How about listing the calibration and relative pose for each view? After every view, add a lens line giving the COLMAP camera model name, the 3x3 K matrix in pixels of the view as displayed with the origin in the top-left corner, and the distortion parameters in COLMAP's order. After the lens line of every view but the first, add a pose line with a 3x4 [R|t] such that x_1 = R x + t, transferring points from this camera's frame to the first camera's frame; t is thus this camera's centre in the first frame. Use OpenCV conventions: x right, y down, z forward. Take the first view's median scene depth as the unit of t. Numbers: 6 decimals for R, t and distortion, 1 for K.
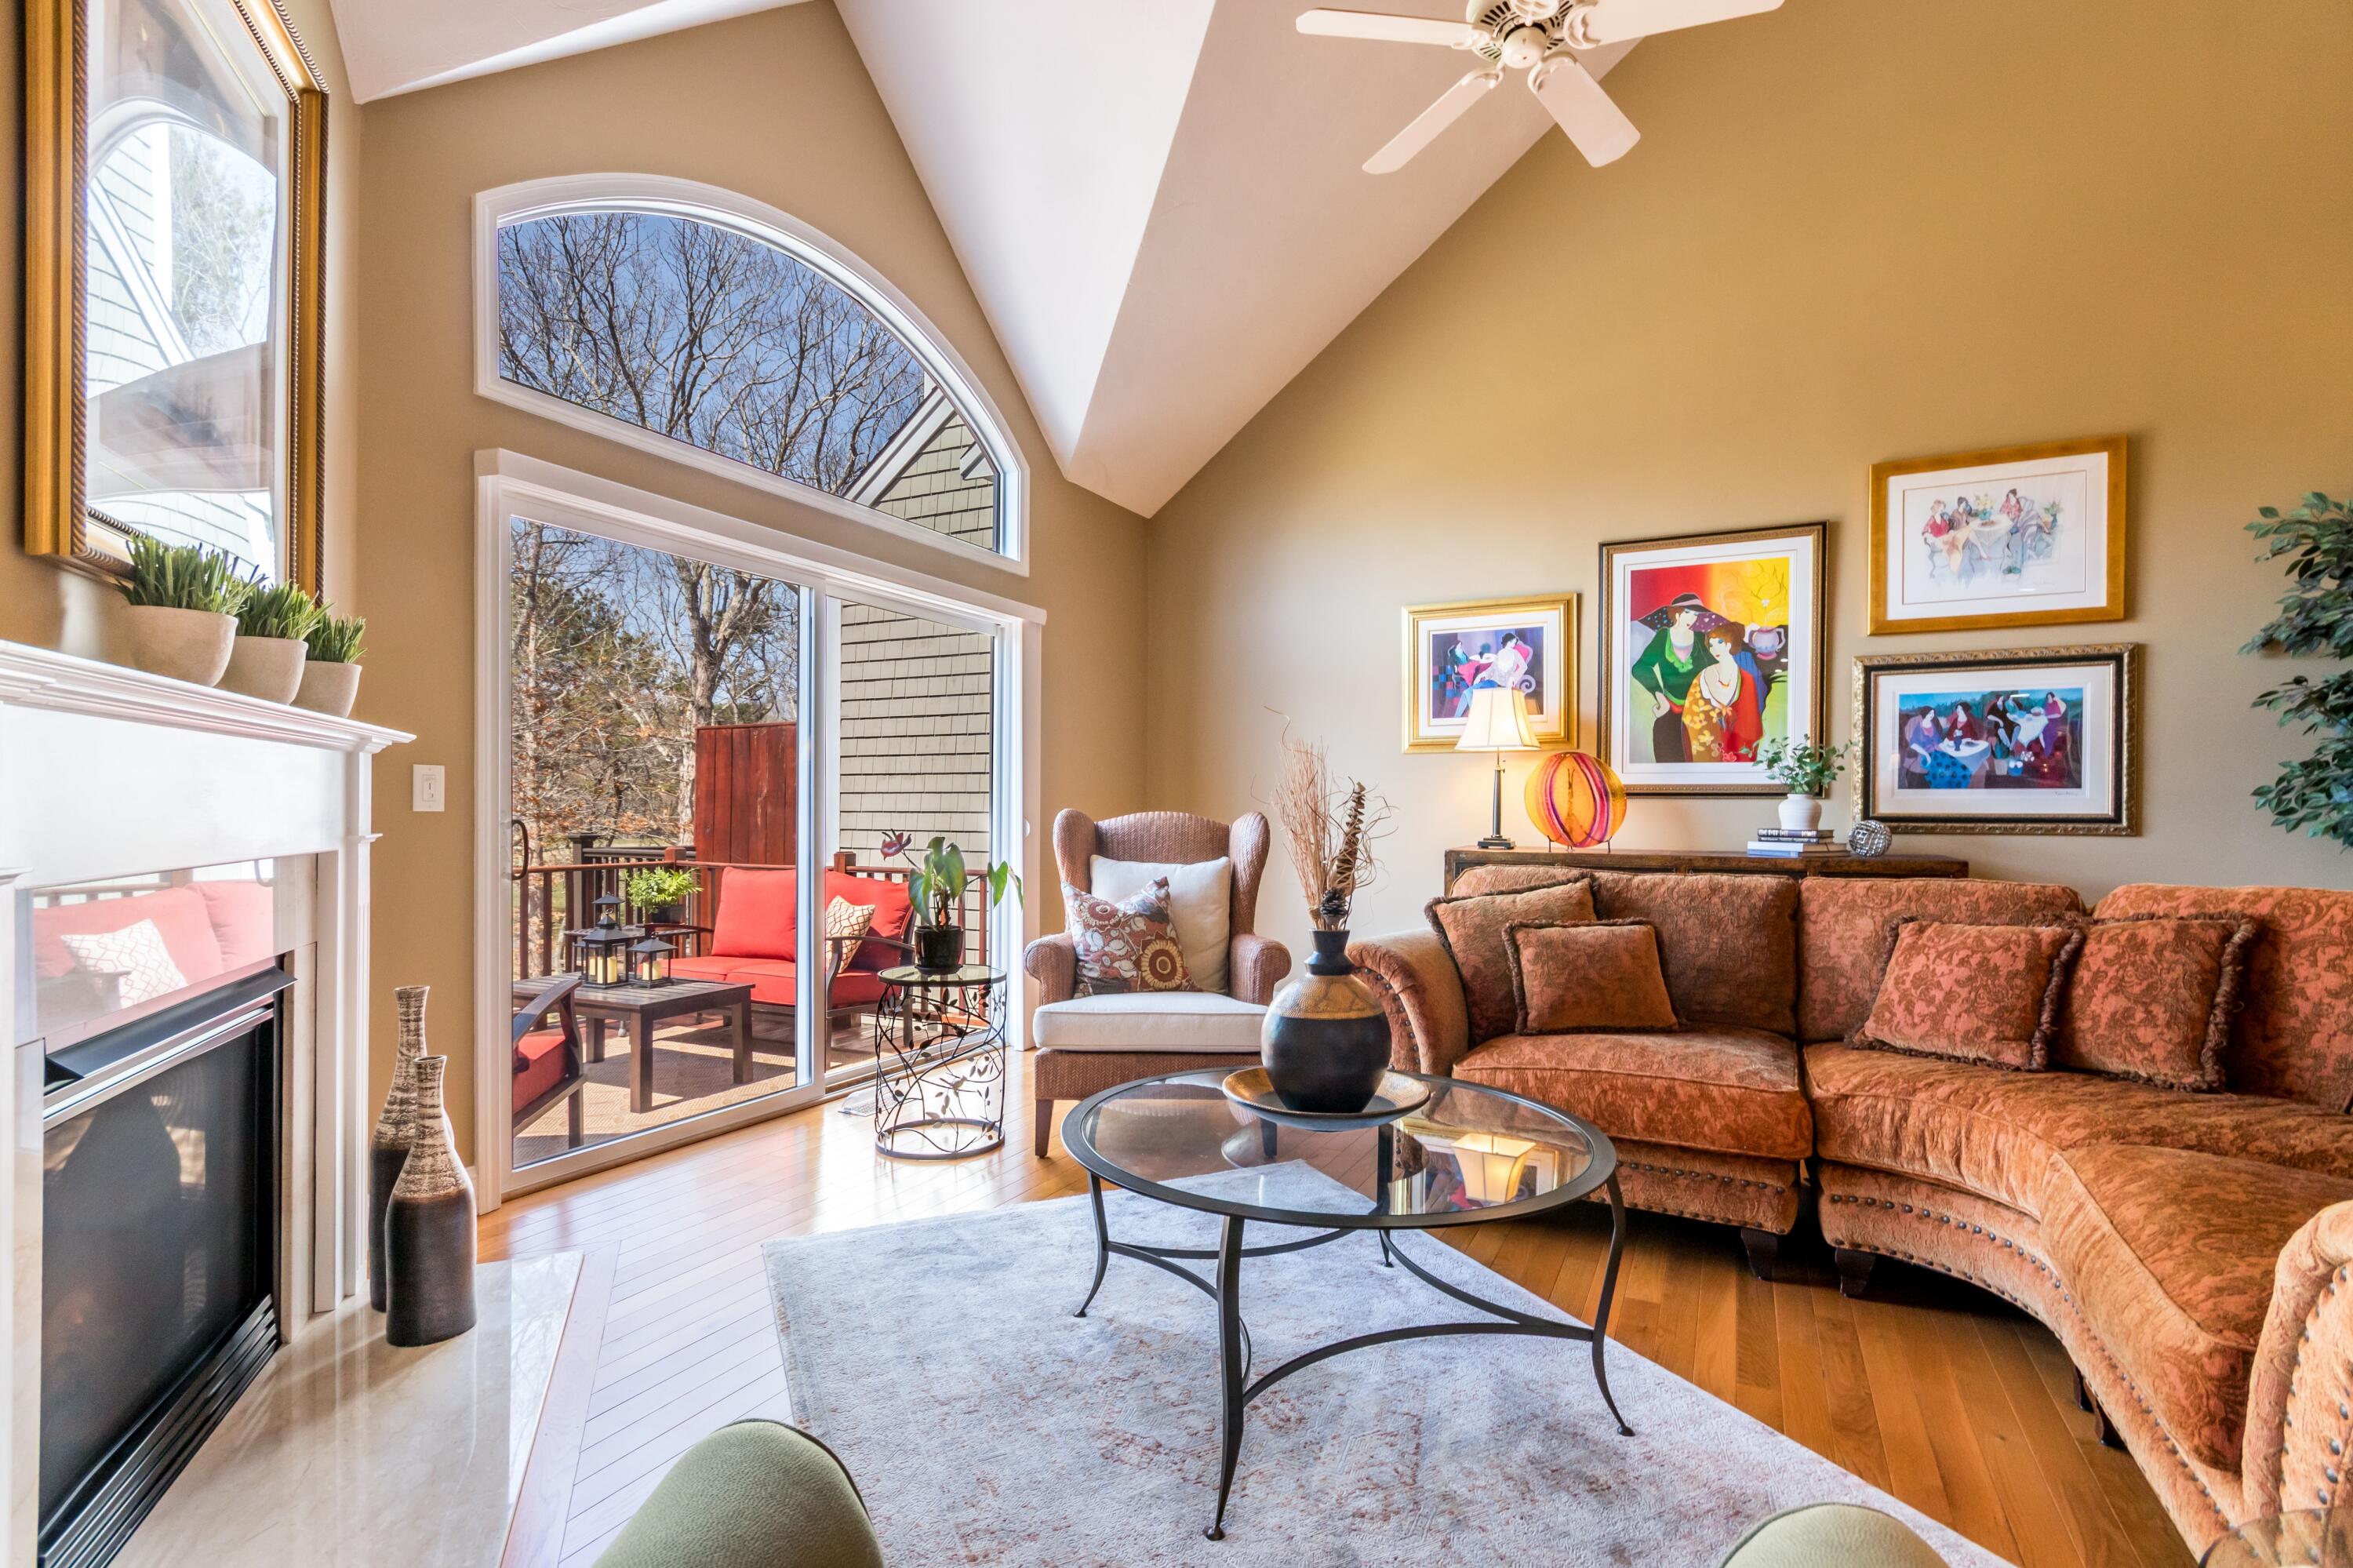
lens RADIAL K [[1072.4, 0, 1187.4], [0, 1072.4, 832.6], [0, 0, 1]] dist [0.003278, -0.000677]
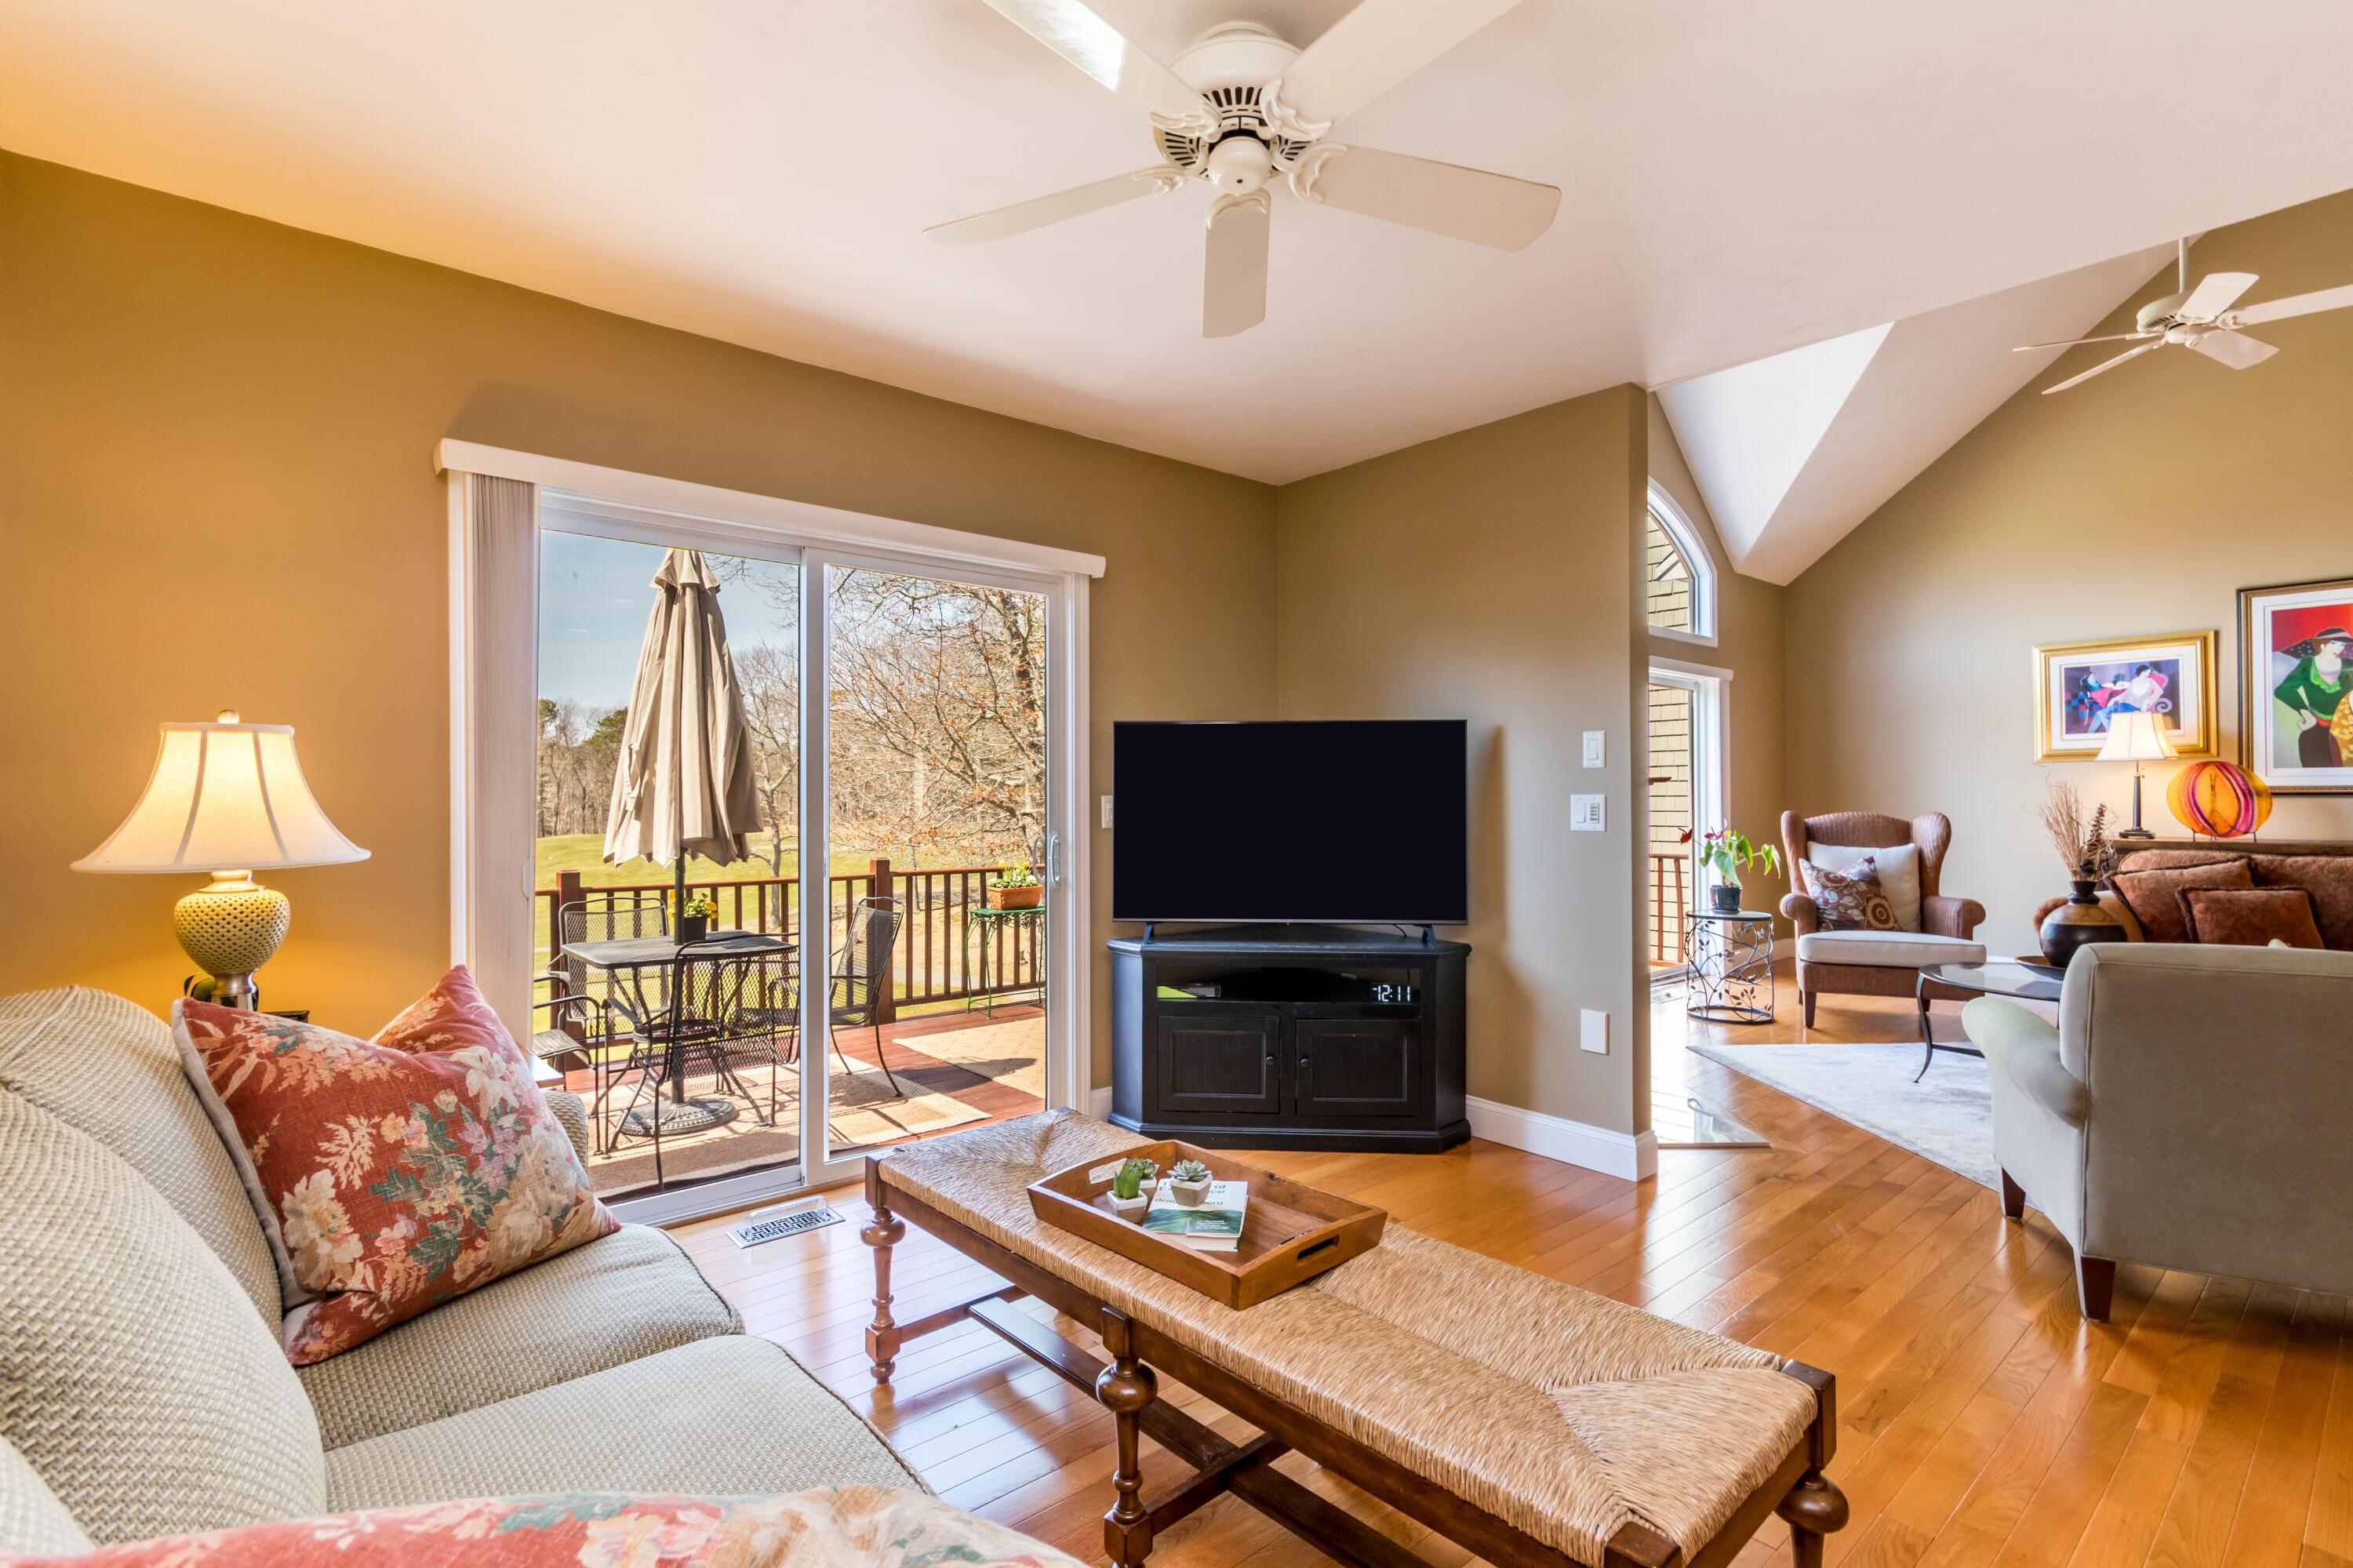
lens RADIAL K [[1072.4, 0, 1180.4], [0, 1072.4, 796.3], [0, 0, 1]] dist [0.003278, -0.000677]
pose [[0.924407, -0.011709, -0.381227, -0.278094], [0.003408, 0.999742, -0.022443, -0.009840], [0.381391, 0.019447, 0.924209, -0.618019]]
